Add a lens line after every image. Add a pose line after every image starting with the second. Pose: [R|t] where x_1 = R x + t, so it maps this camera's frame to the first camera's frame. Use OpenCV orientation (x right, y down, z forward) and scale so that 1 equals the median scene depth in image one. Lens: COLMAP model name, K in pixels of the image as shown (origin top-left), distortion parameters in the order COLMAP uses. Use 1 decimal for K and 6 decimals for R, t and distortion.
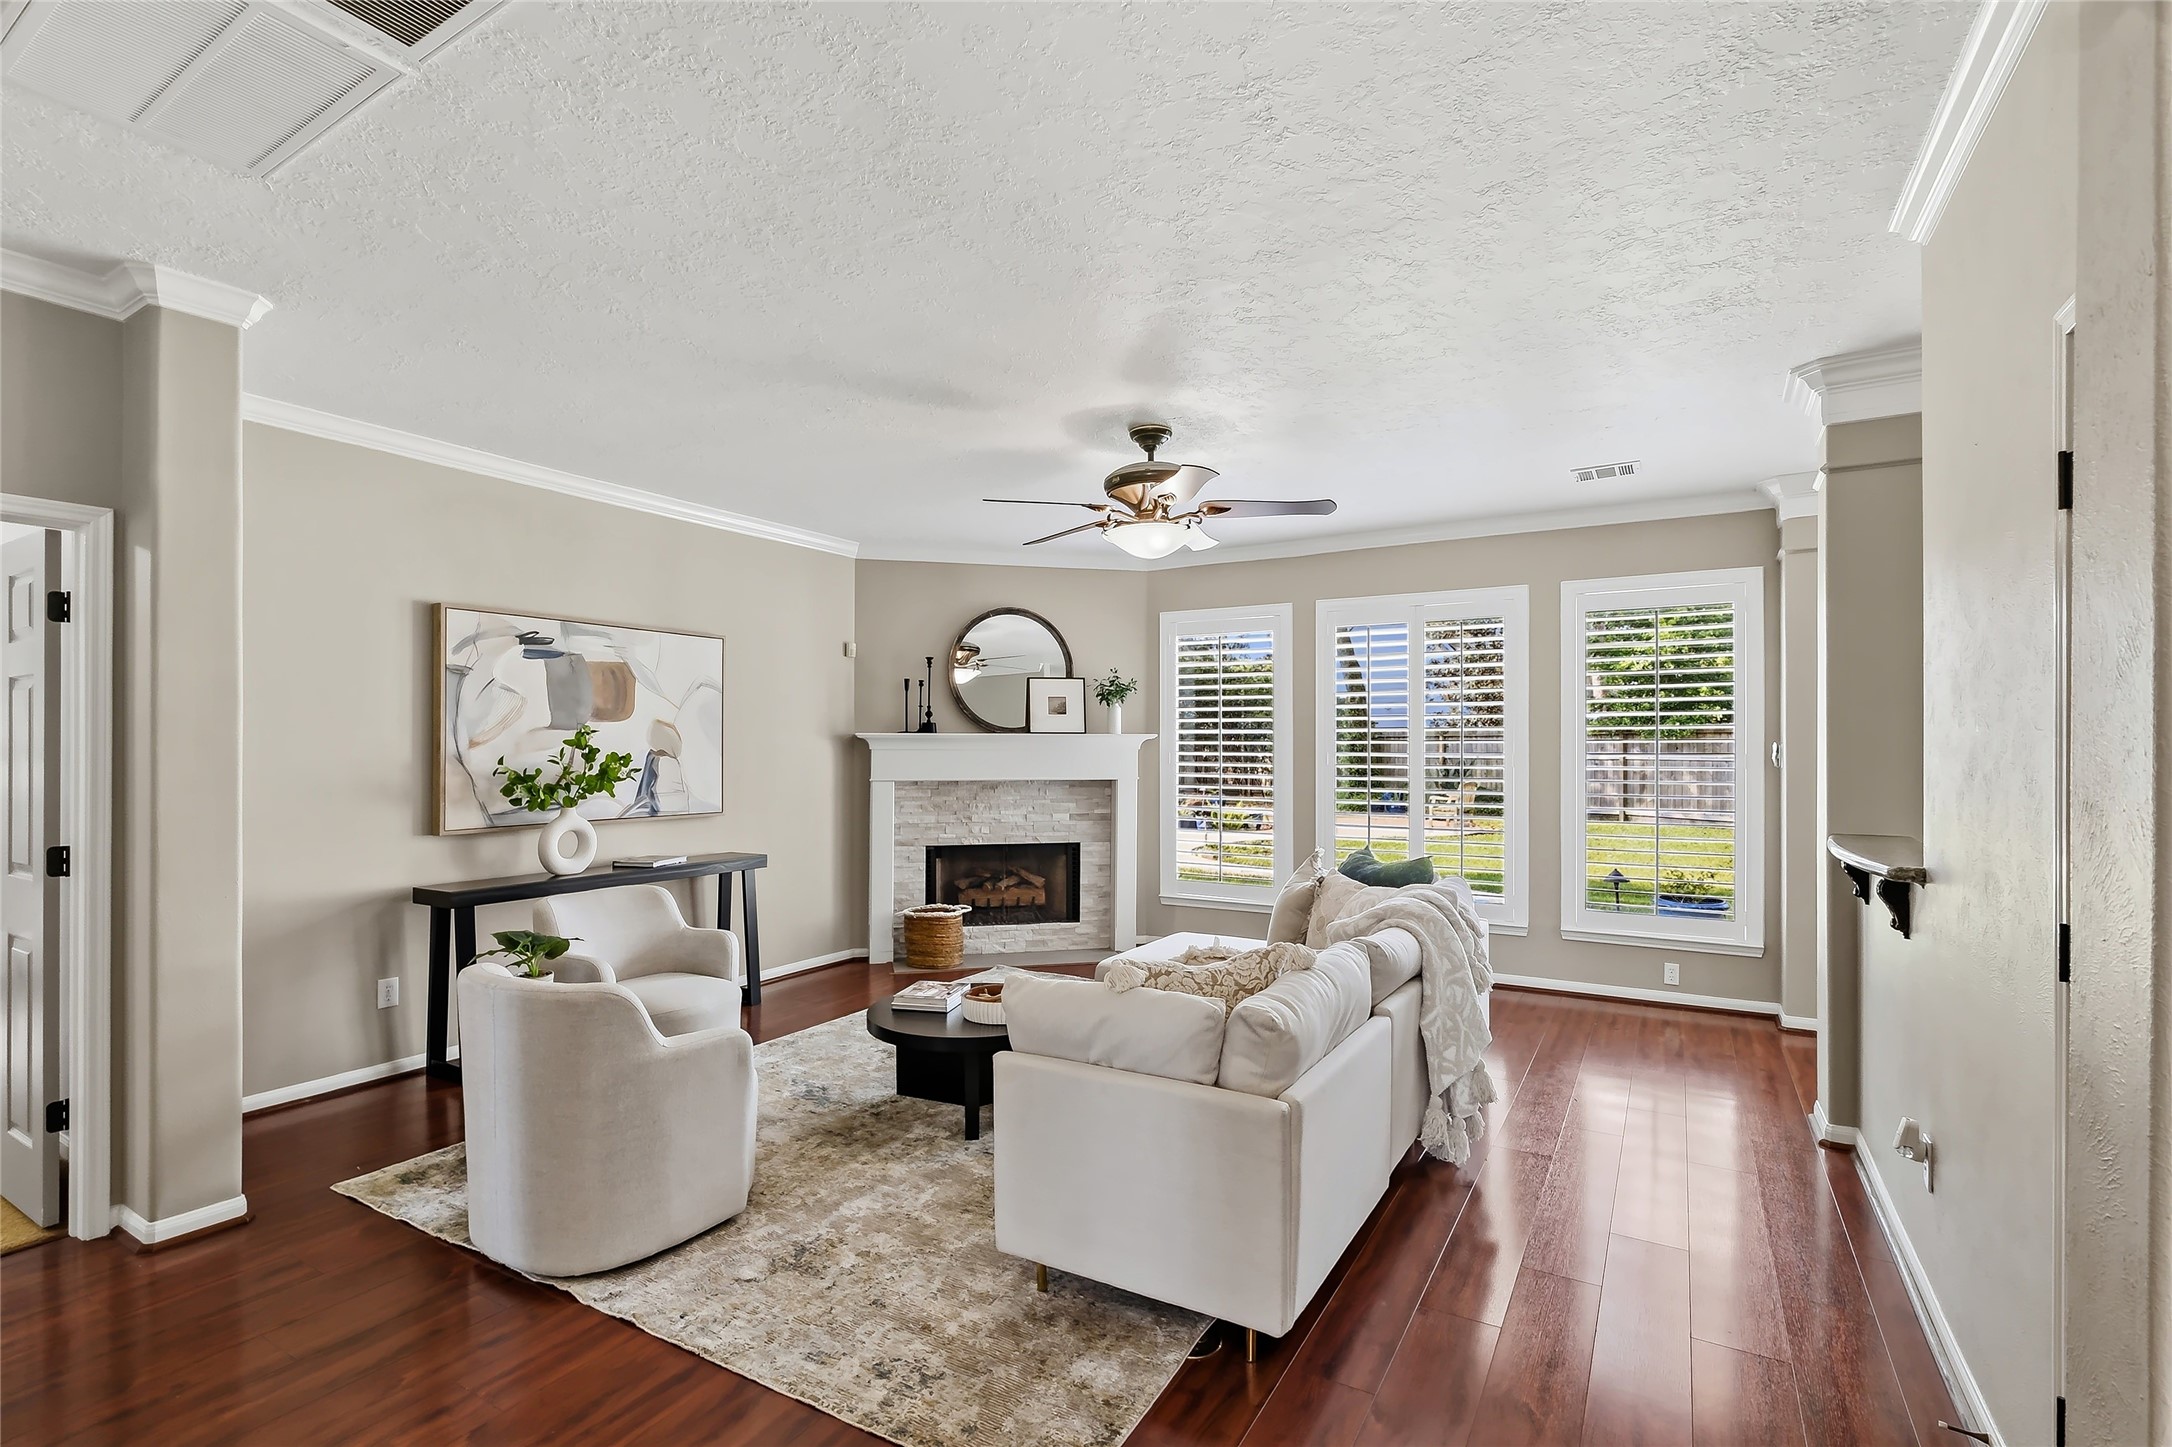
lens RADIAL K [[1011.0, 0, 1091.1], [0, 1011.0, 737.9], [0, 0, 1]] dist [-0.002085, -0.000914]
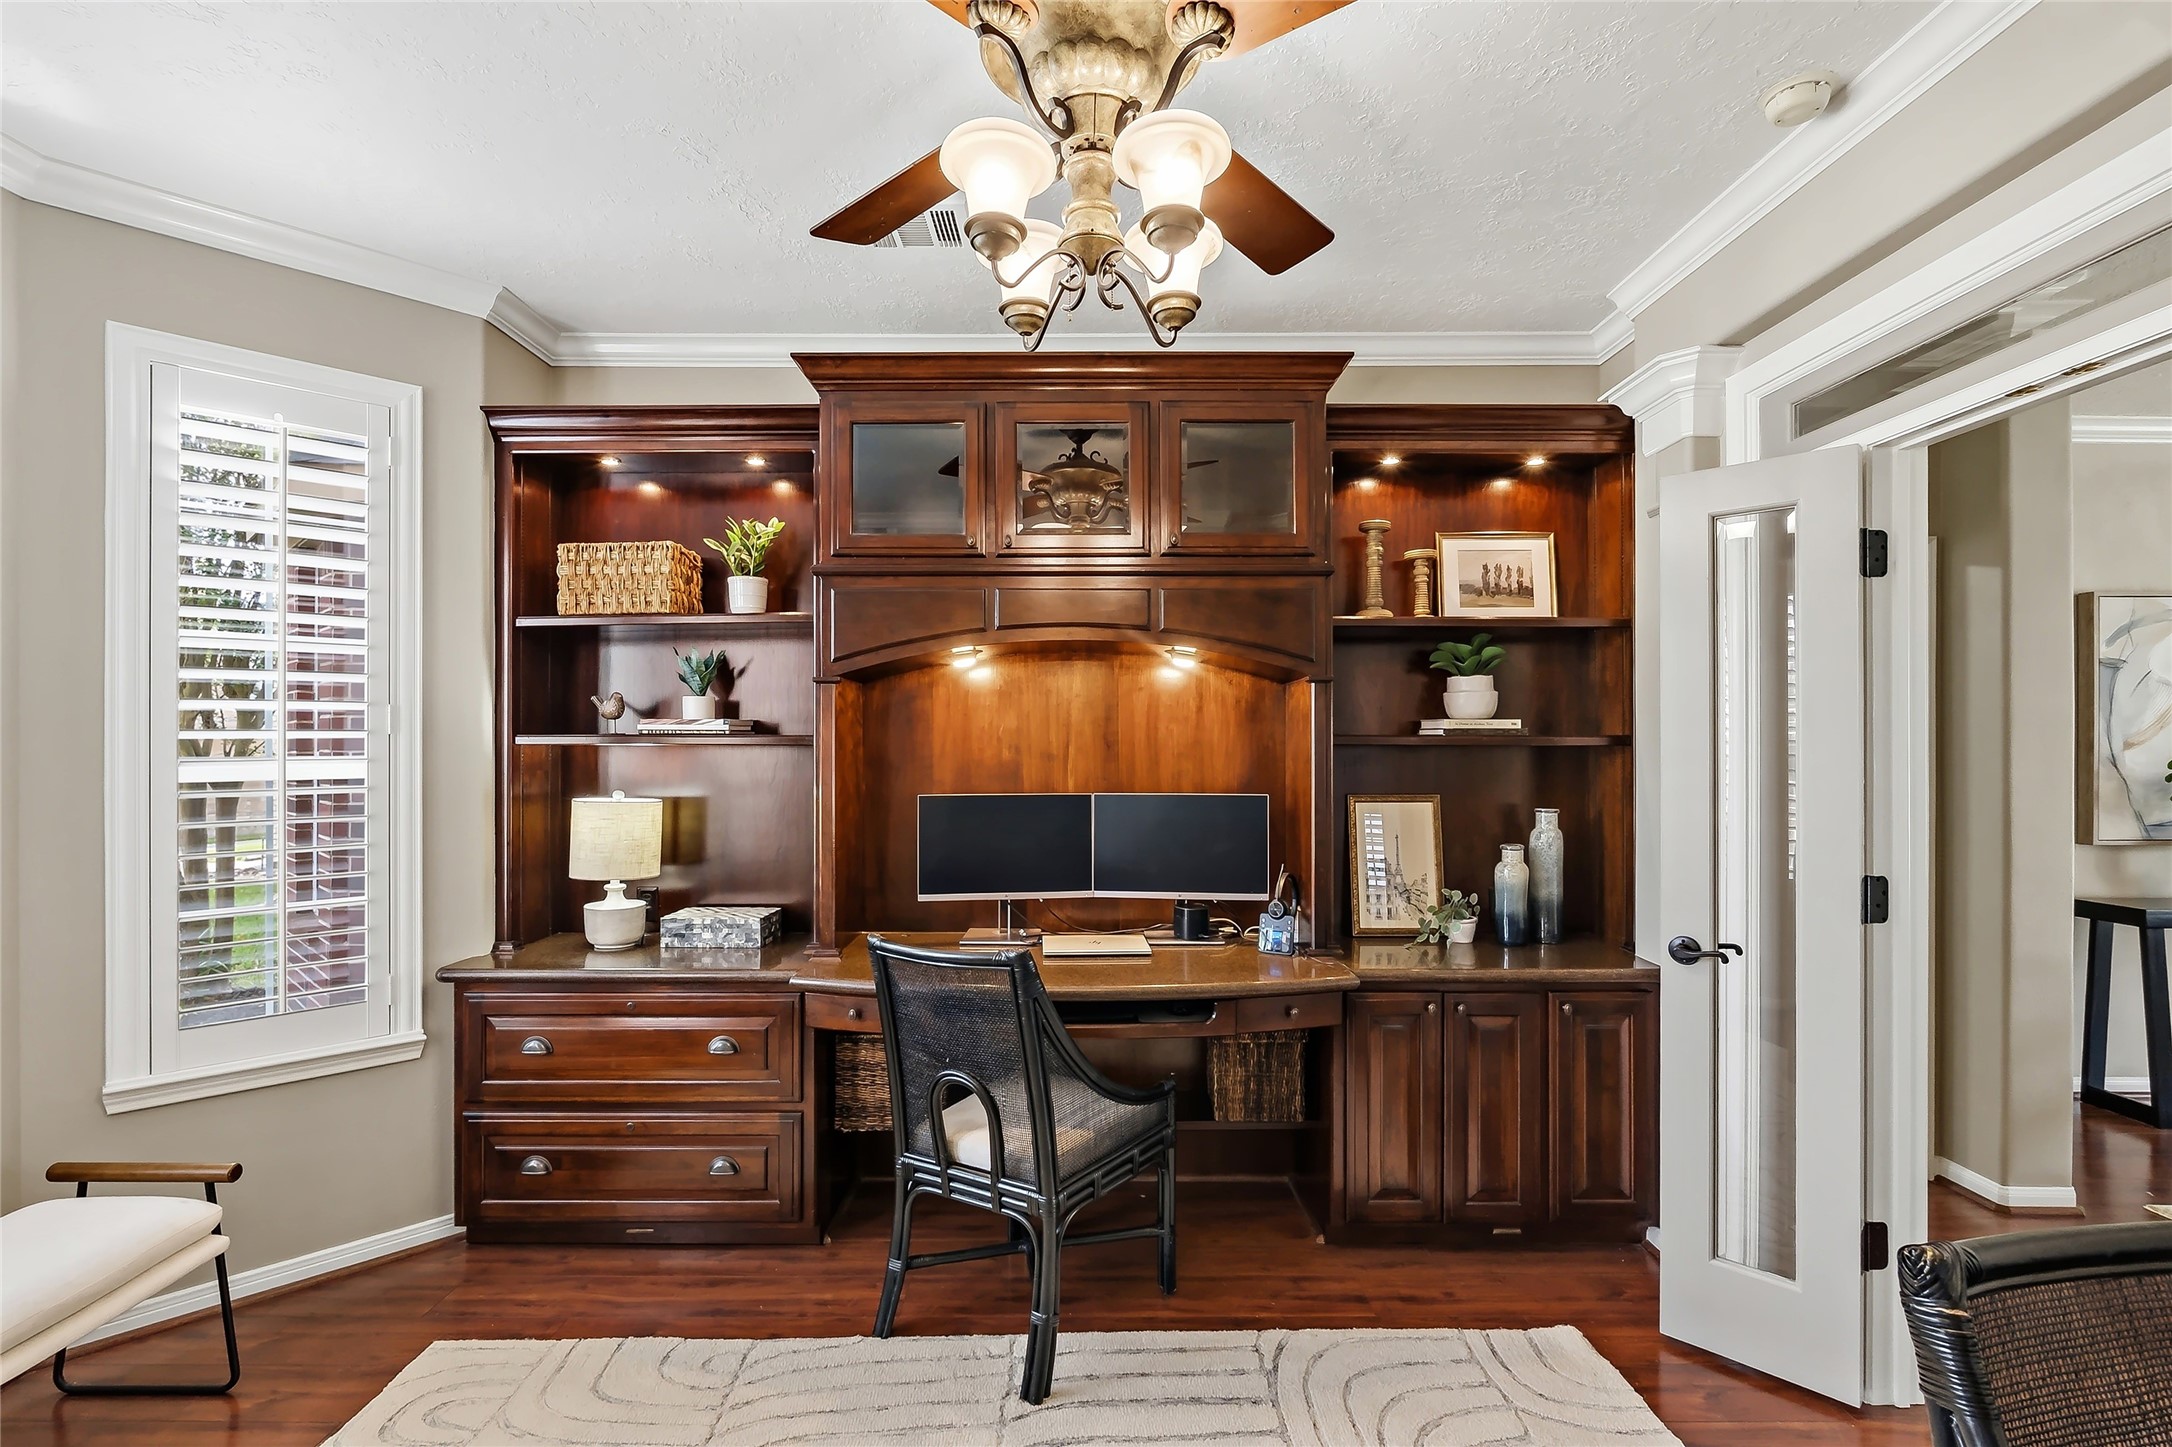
lens RADIAL K [[1011.0, 0, 1084.8], [0, 1011.0, 736.0], [0, 0, 1]] dist [-0.002085, -0.000914]
pose [[0.497733, -0.000072, -0.867330, -0.252029], [0.002477, 0.999996, 0.001338, -0.004772], [0.867326, -0.002814, 0.497732, -0.210659]]
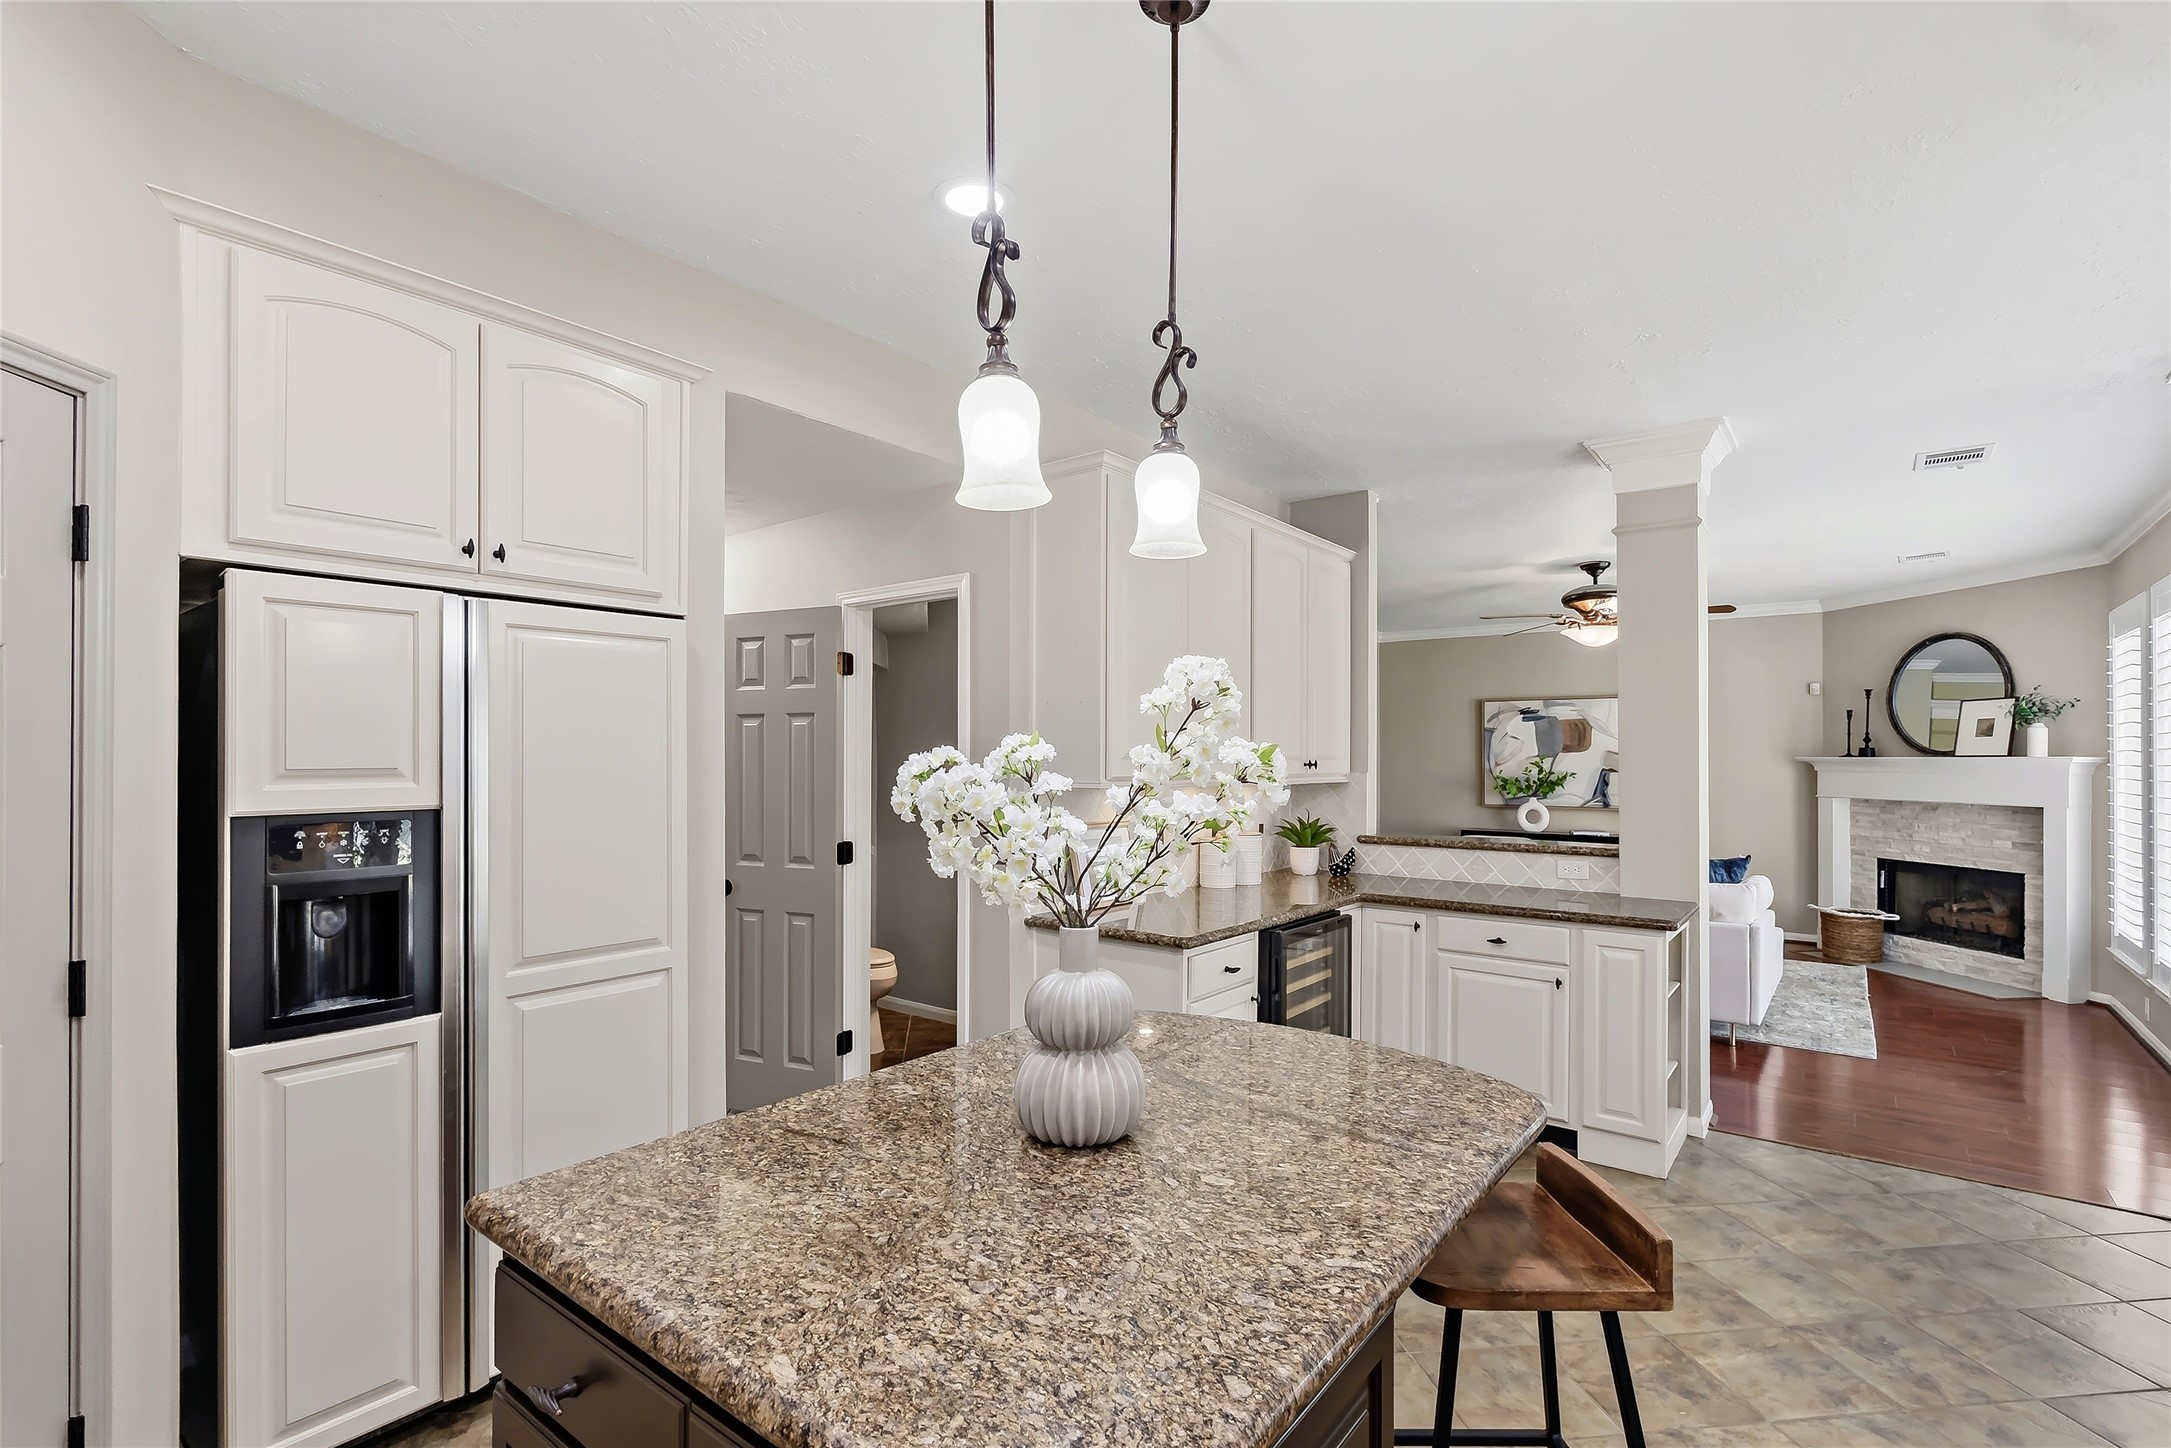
lens RADIAL K [[1010.6, 0, 1072.6], [0, 1010.6, 744.0], [0, 0, 1]] dist [-0.002085, -0.000914]
pose [[-0.127440, -0.014155, -0.991745, 1.348683], [0.004992, 0.999876, -0.014913, -0.008488], [0.991834, -0.006851, -0.127354, 0.332028]]
